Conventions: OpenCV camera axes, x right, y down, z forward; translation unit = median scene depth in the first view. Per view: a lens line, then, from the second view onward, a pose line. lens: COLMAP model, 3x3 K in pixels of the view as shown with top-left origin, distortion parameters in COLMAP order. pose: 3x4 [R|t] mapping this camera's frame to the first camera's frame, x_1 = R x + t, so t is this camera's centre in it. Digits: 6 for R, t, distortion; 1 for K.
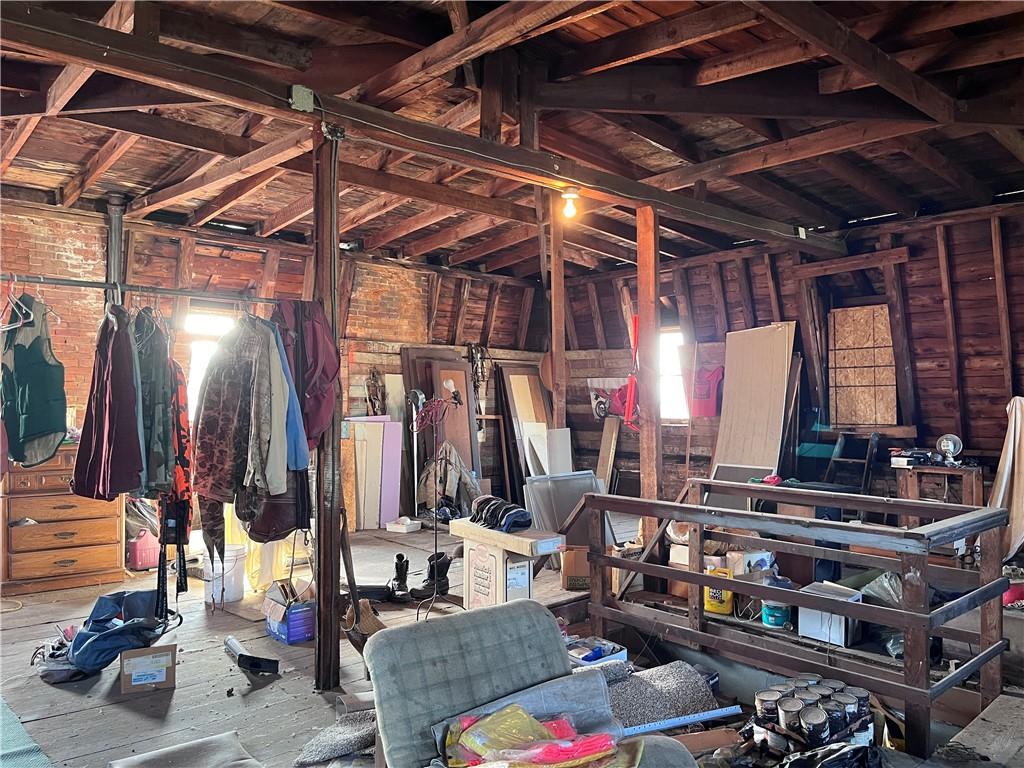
lens RADIAL K [[776.3, 0, 513.5], [0, 776.3, 388.2], [0, 0, 1]] dist [0.061951, -0.077217]
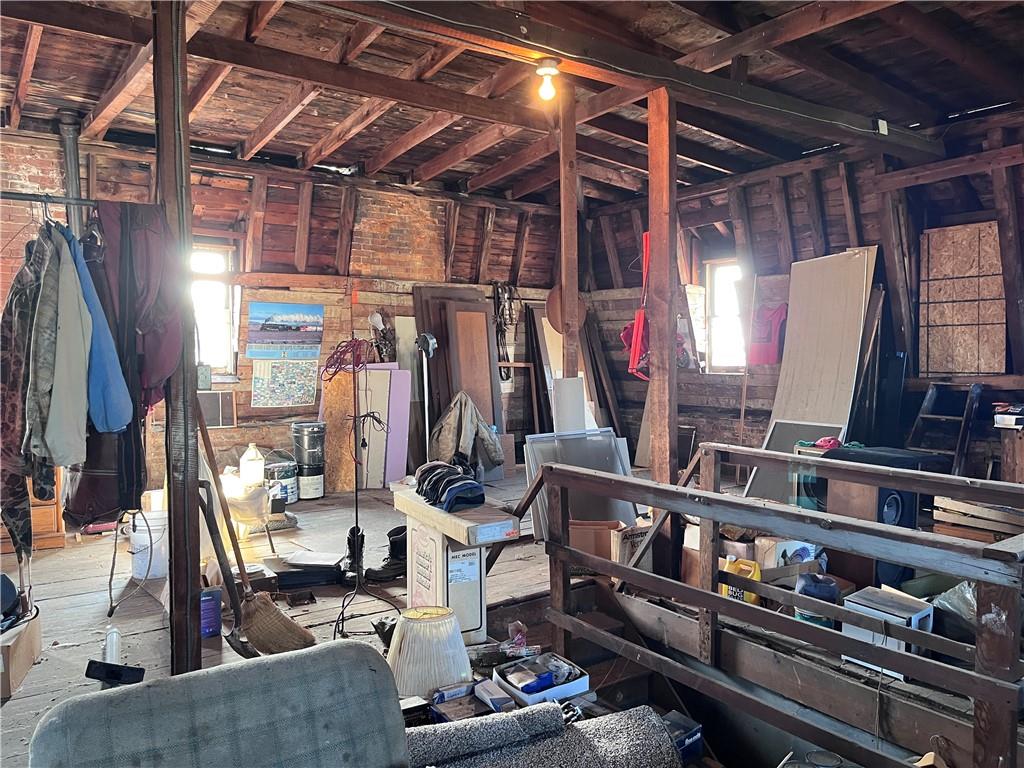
lens RADIAL K [[776.3, 0, 505.2], [0, 776.3, 382.1], [0, 0, 1]] dist [0.061951, -0.077217]
pose [[0.992257, 0.003078, -0.124163, 0.097924], [0.004051, 0.998359, 0.057127, 0.009300], [0.124135, -0.057188, 0.990616, 0.170626]]
